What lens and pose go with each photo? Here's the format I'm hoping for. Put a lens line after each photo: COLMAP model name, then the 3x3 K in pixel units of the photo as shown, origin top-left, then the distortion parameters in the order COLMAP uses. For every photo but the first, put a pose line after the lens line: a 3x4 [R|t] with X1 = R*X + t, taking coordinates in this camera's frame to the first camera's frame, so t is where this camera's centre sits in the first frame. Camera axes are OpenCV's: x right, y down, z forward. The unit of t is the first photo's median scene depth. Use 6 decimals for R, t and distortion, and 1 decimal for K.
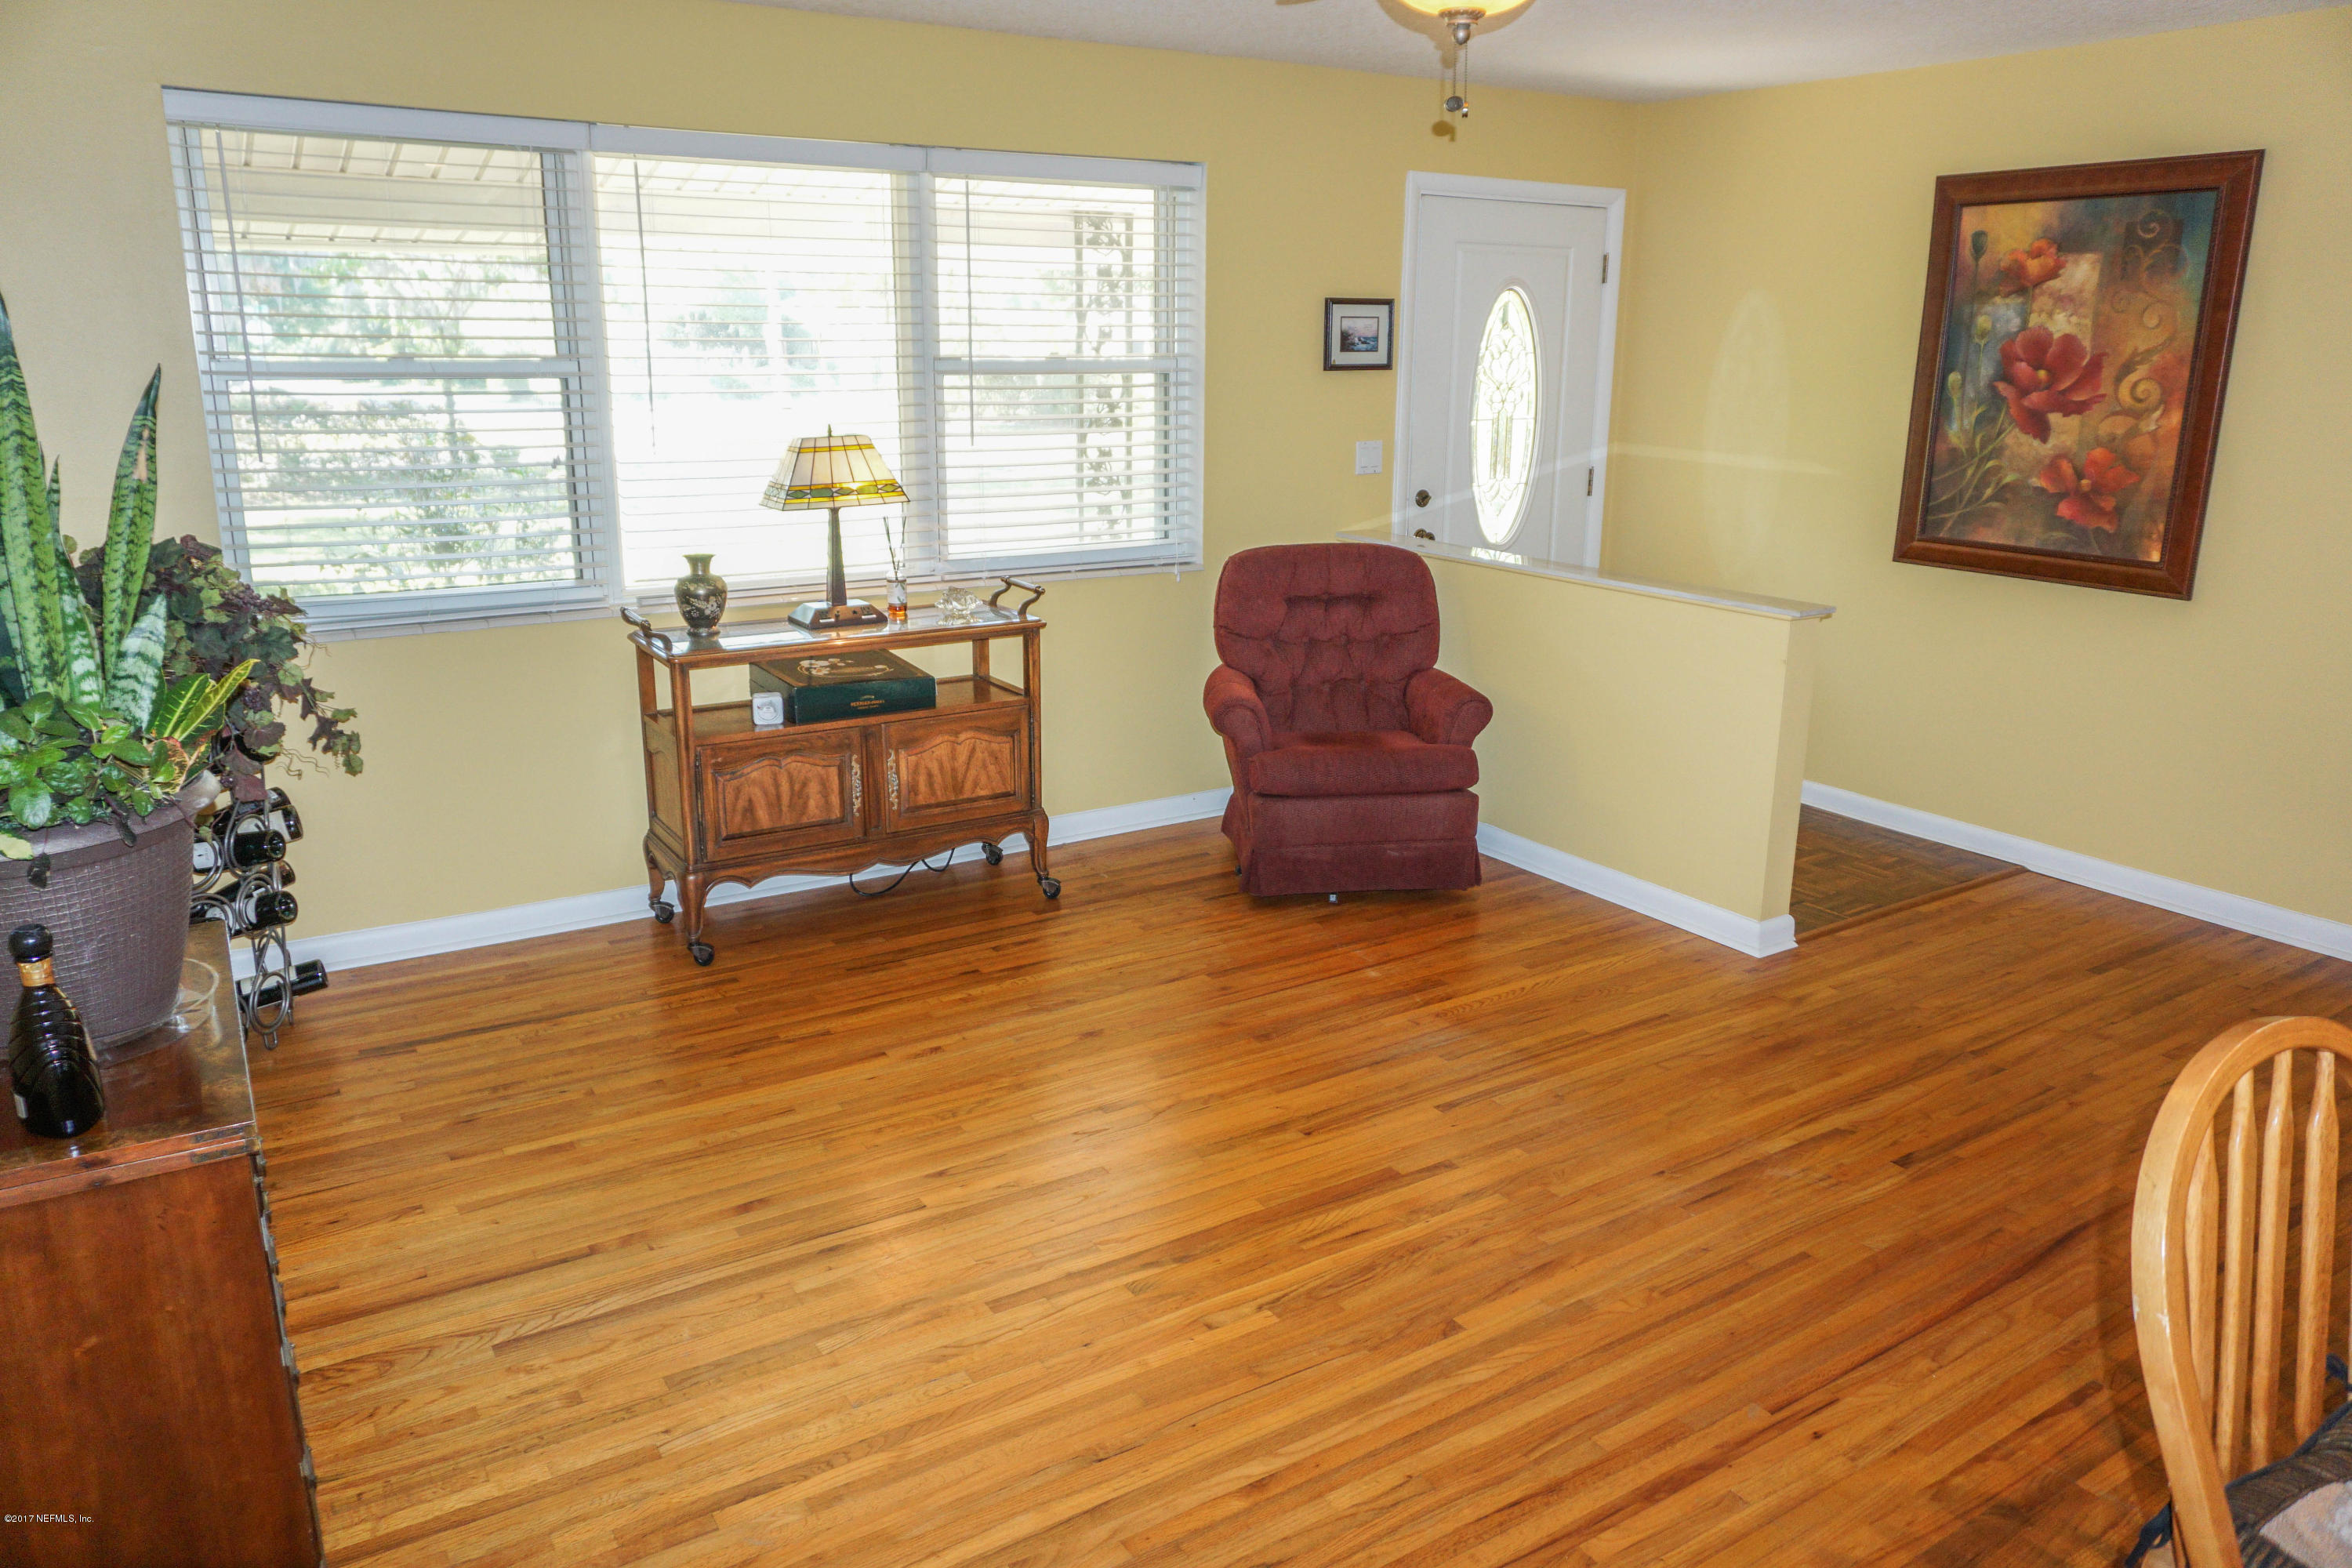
lens RADIAL K [[1592.1, 0, 1193.7], [0, 1592.1, 774.2], [0, 0, 1]] dist [-0.049247, 0.023831]
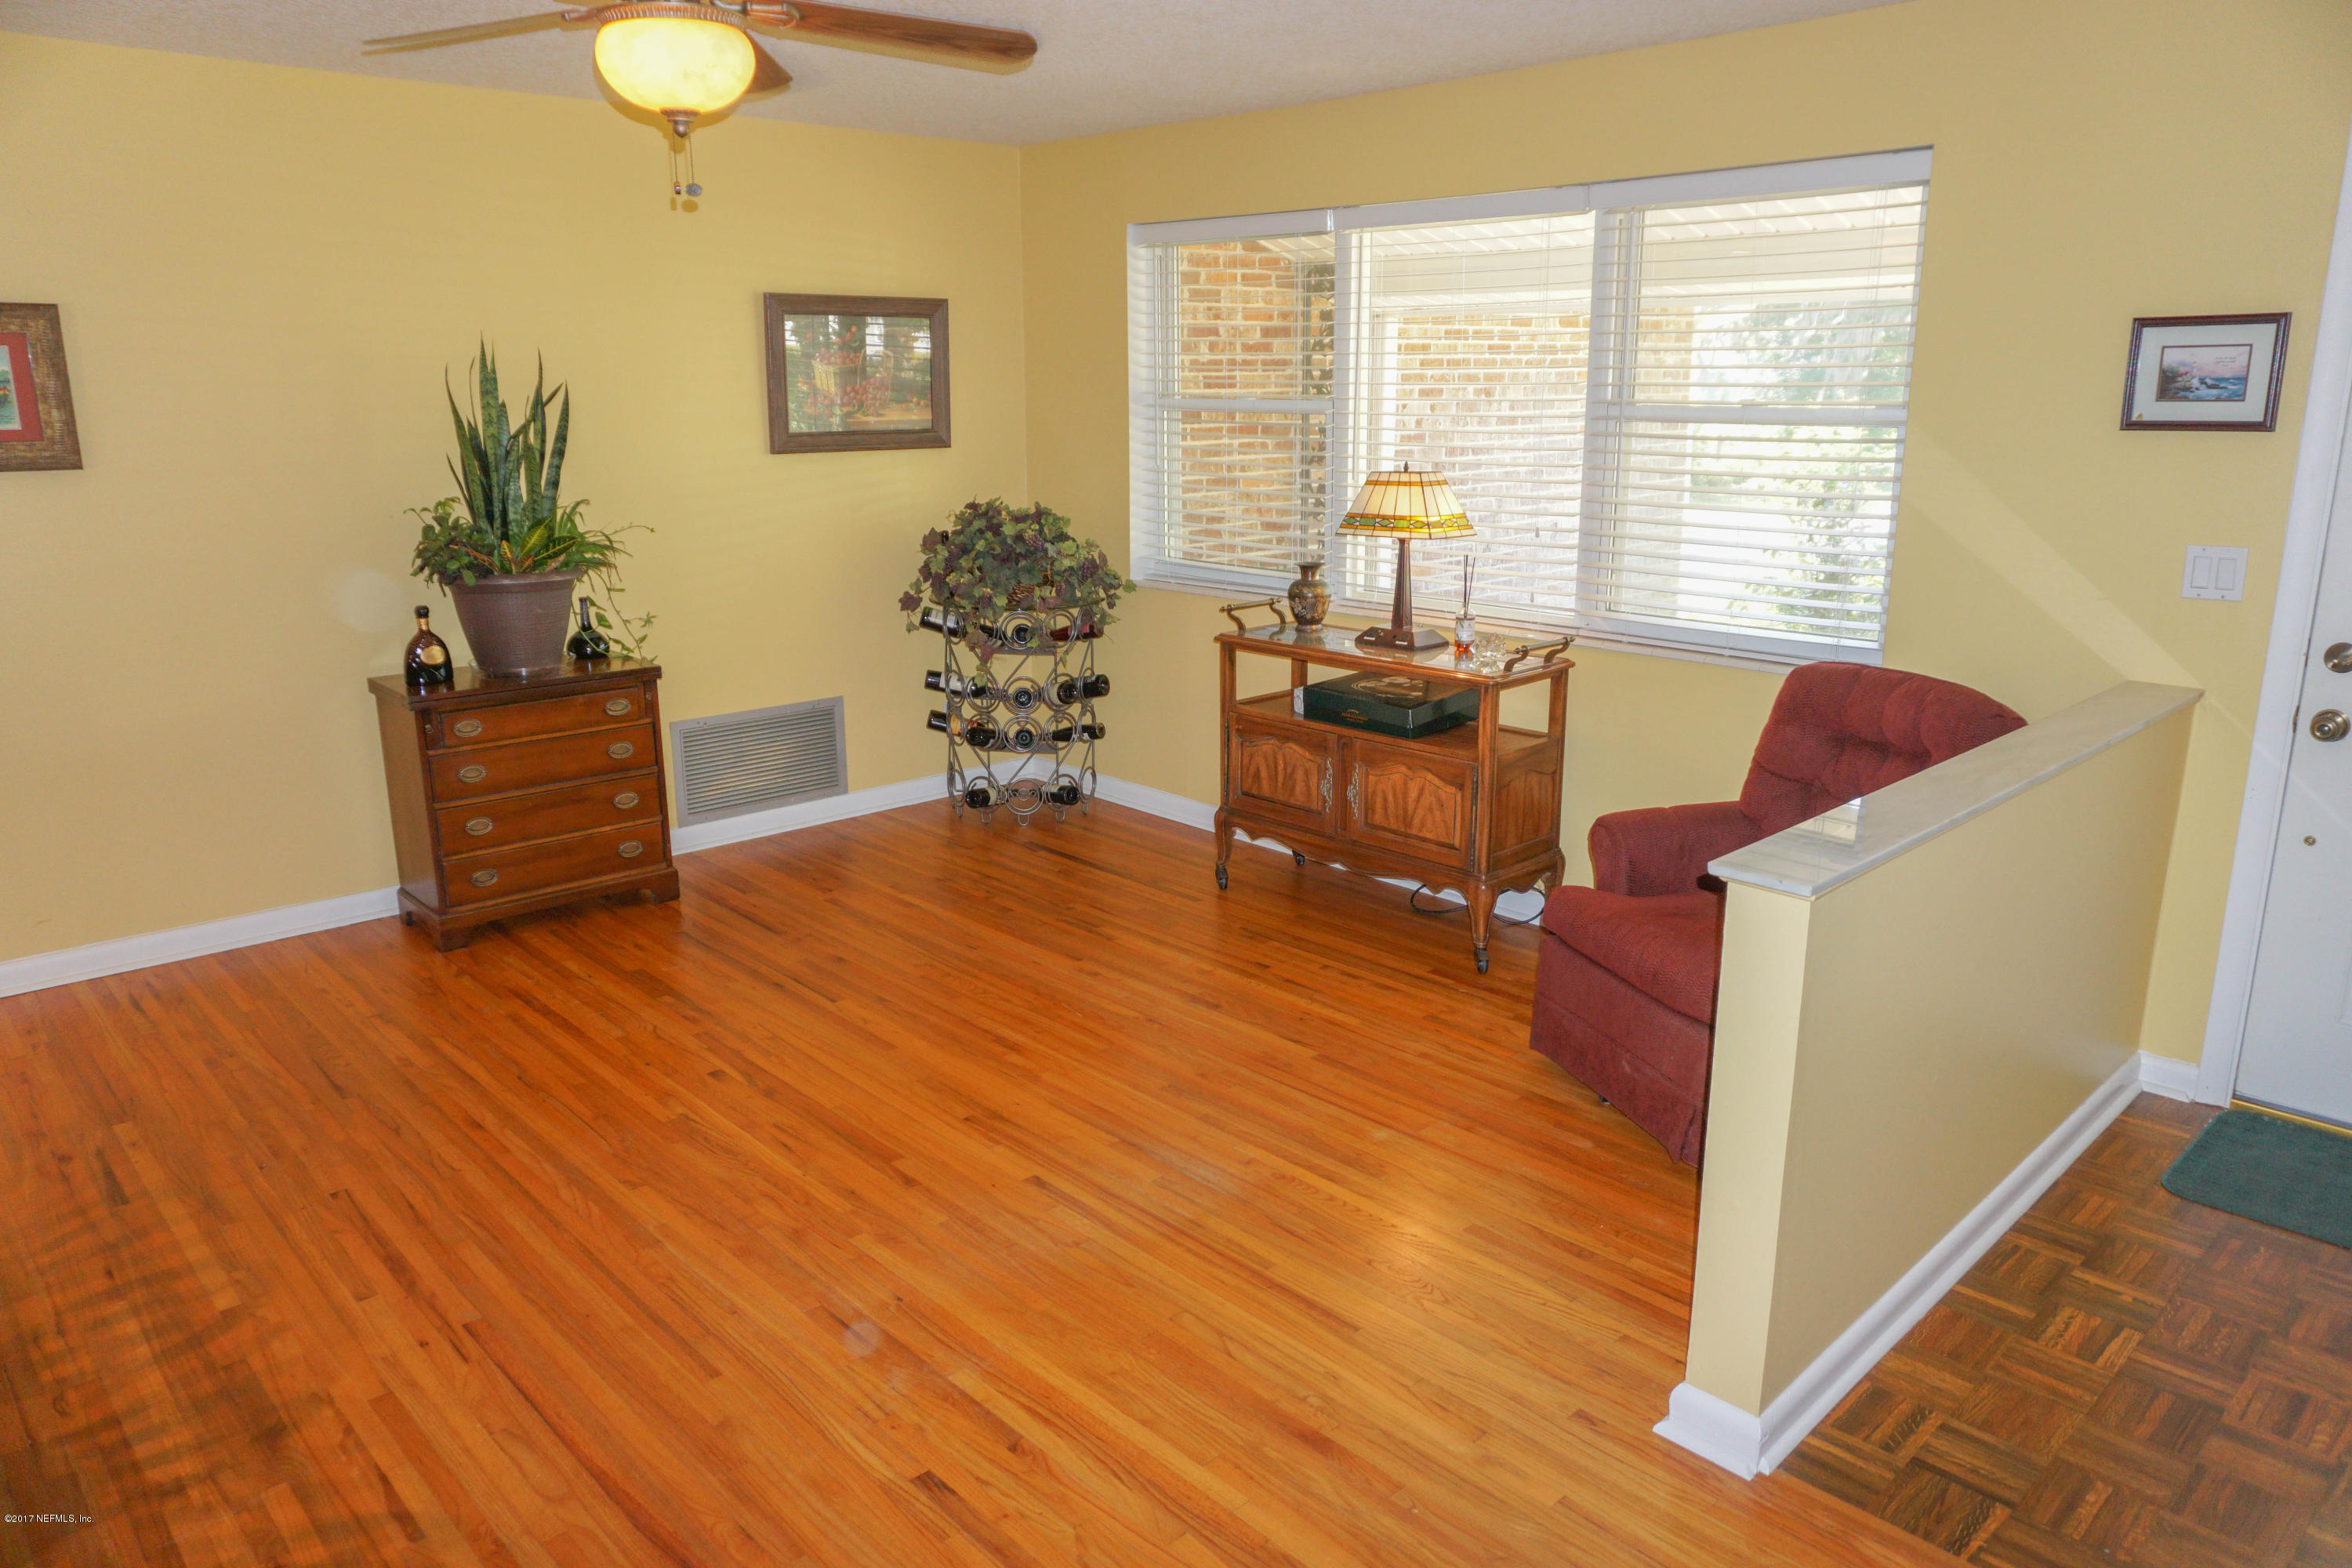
lens RADIAL K [[1592.1, 0, 1193.7], [0, 1592.1, 774.2], [0, 0, 1]] dist [-0.049247, 0.023831]
pose [[0.180251, 0.226990, -0.957071, 0.842467], [-0.255253, 0.950470, 0.177351, -0.175929], [0.949924, 0.212328, 0.229263, 0.670568]]
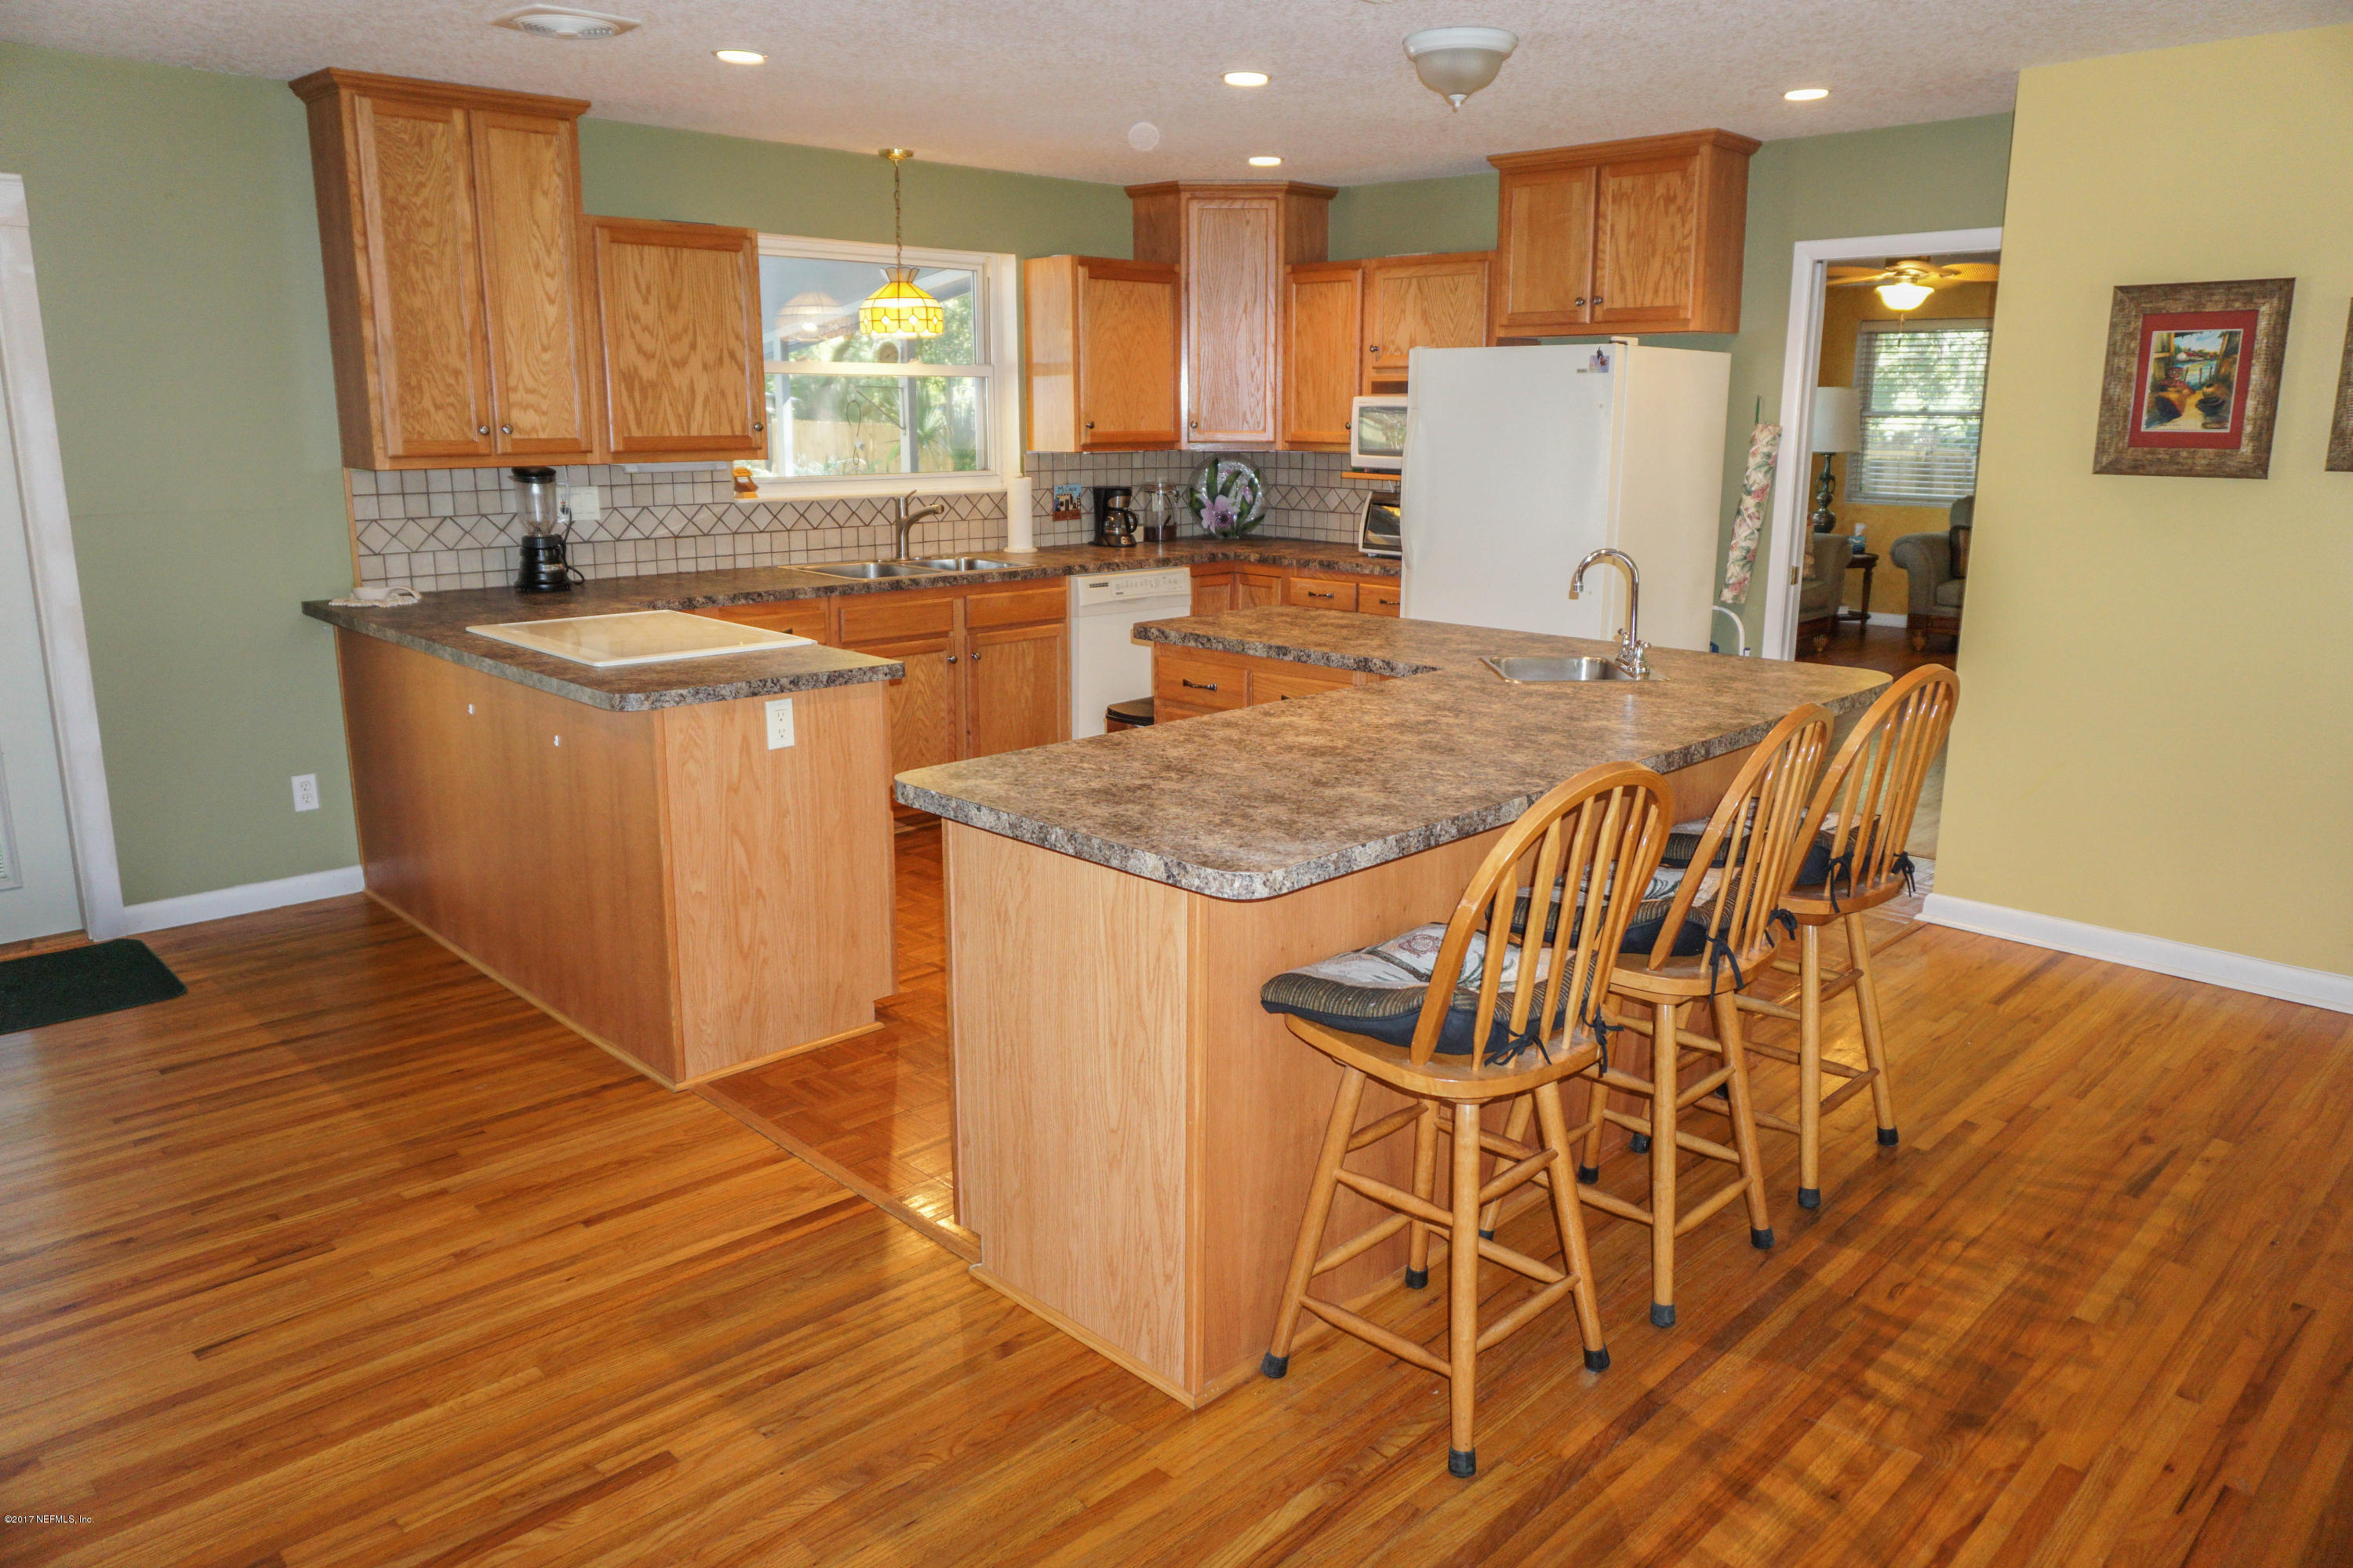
lens RADIAL K [[1592.9, 0, 1194.2], [0, 1592.9, 774.2], [0, 0, 1]] dist [-0.049247, 0.023831]
pose [[-0.977141, 0.035838, -0.209550, 0.676414], [-0.066854, 0.883882, 0.462907, -0.217964], [0.201807, 0.466335, -0.861281, 0.864673]]
